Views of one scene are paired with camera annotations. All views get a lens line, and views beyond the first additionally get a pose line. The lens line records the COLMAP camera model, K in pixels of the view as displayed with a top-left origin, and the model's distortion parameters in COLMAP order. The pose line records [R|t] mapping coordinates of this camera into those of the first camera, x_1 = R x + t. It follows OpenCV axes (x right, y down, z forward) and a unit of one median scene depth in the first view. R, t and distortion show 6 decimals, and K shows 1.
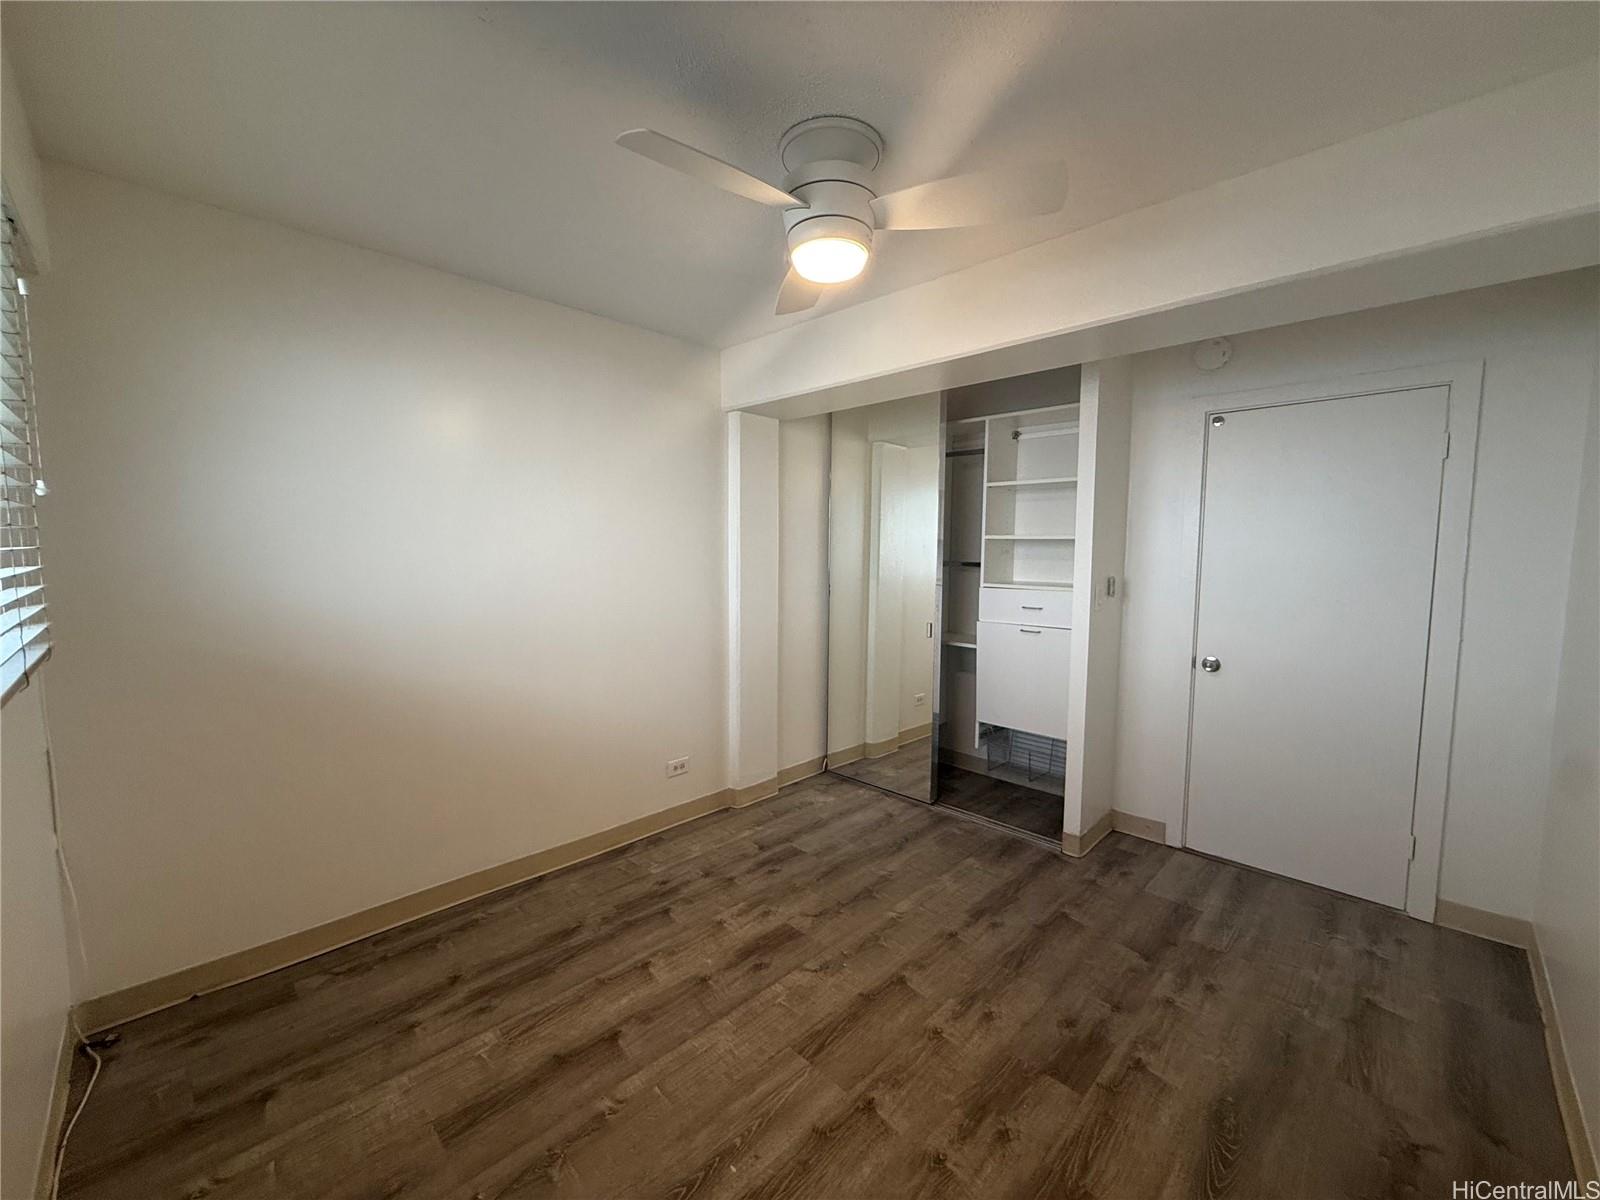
lens RADIAL K [[638.9, 0, 798.6], [0, 638.9, 595.9], [0, 0, 1]] dist [-0.001730, 0.000832]
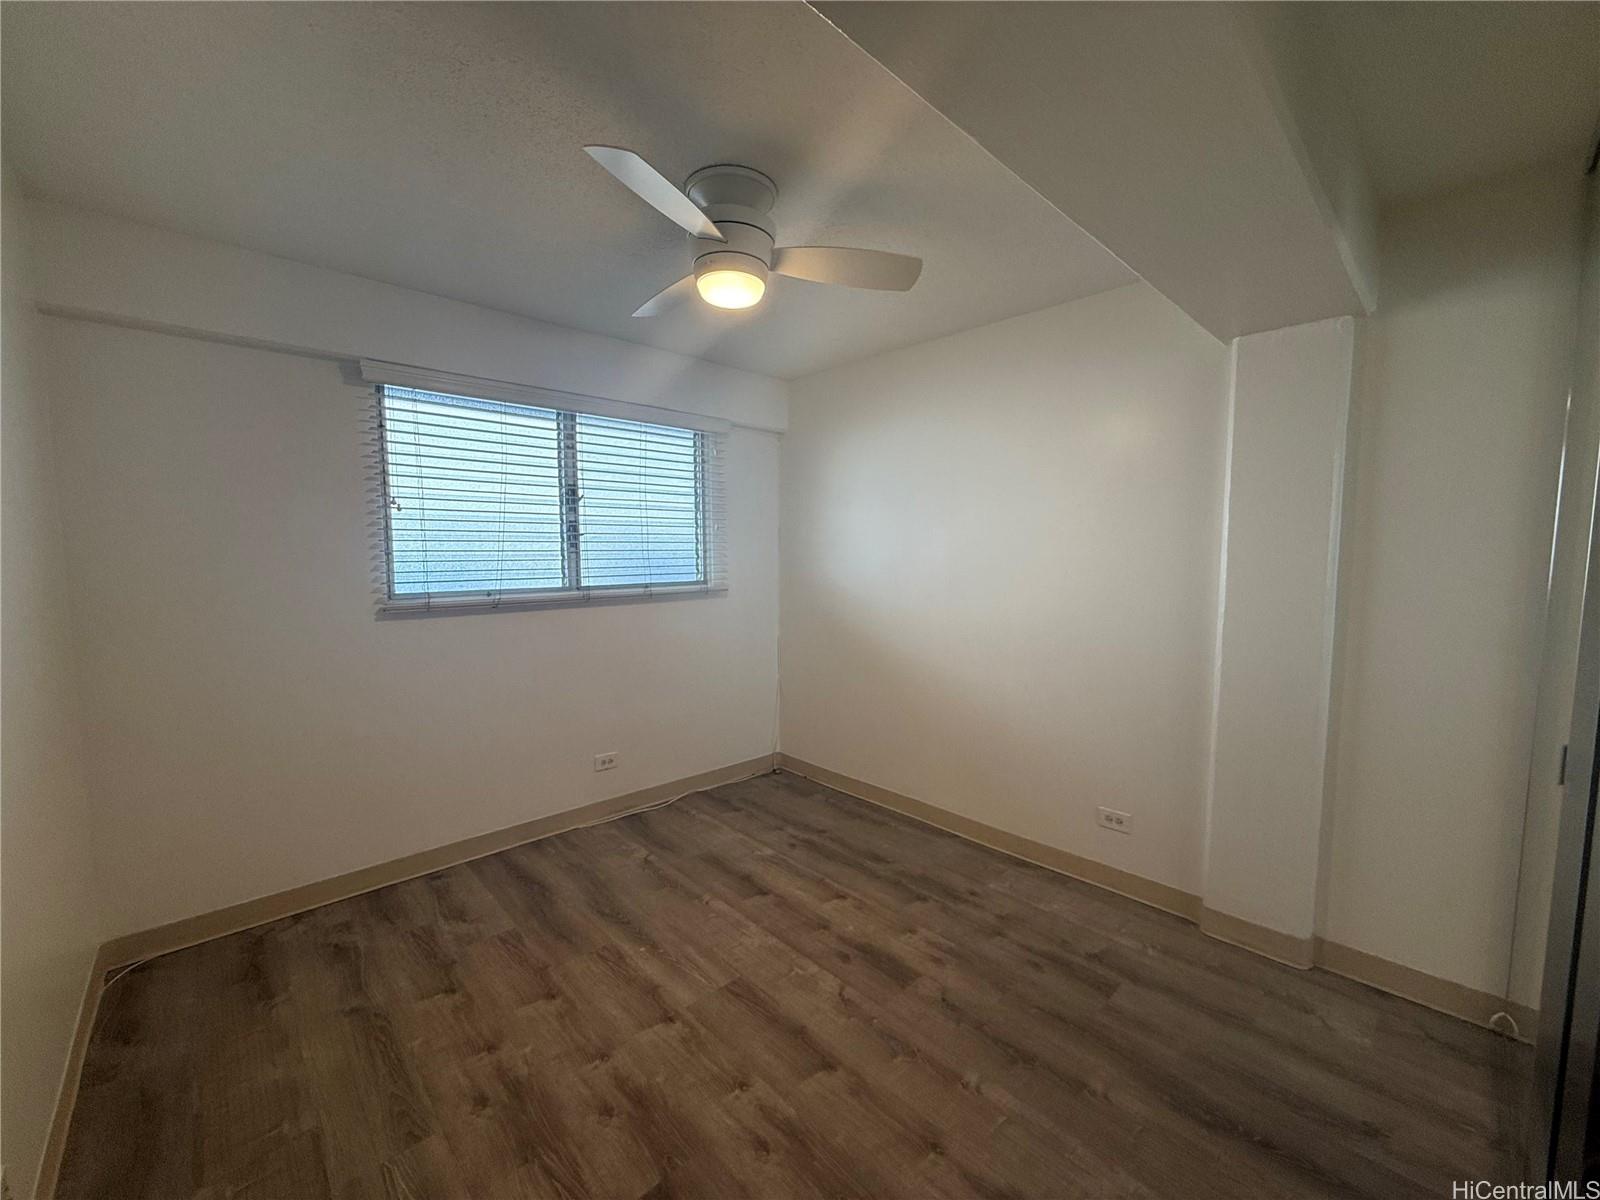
lens RADIAL K [[638.9, 0, 798.5], [0, 638.9, 608.7], [0, 0, 1]] dist [-0.001730, 0.000832]
pose [[-0.035388, 0.080458, -0.996130, 0.975810], [-0.074201, 0.993791, 0.082905, -0.054309], [0.996615, 0.076848, -0.029198, 0.978415]]
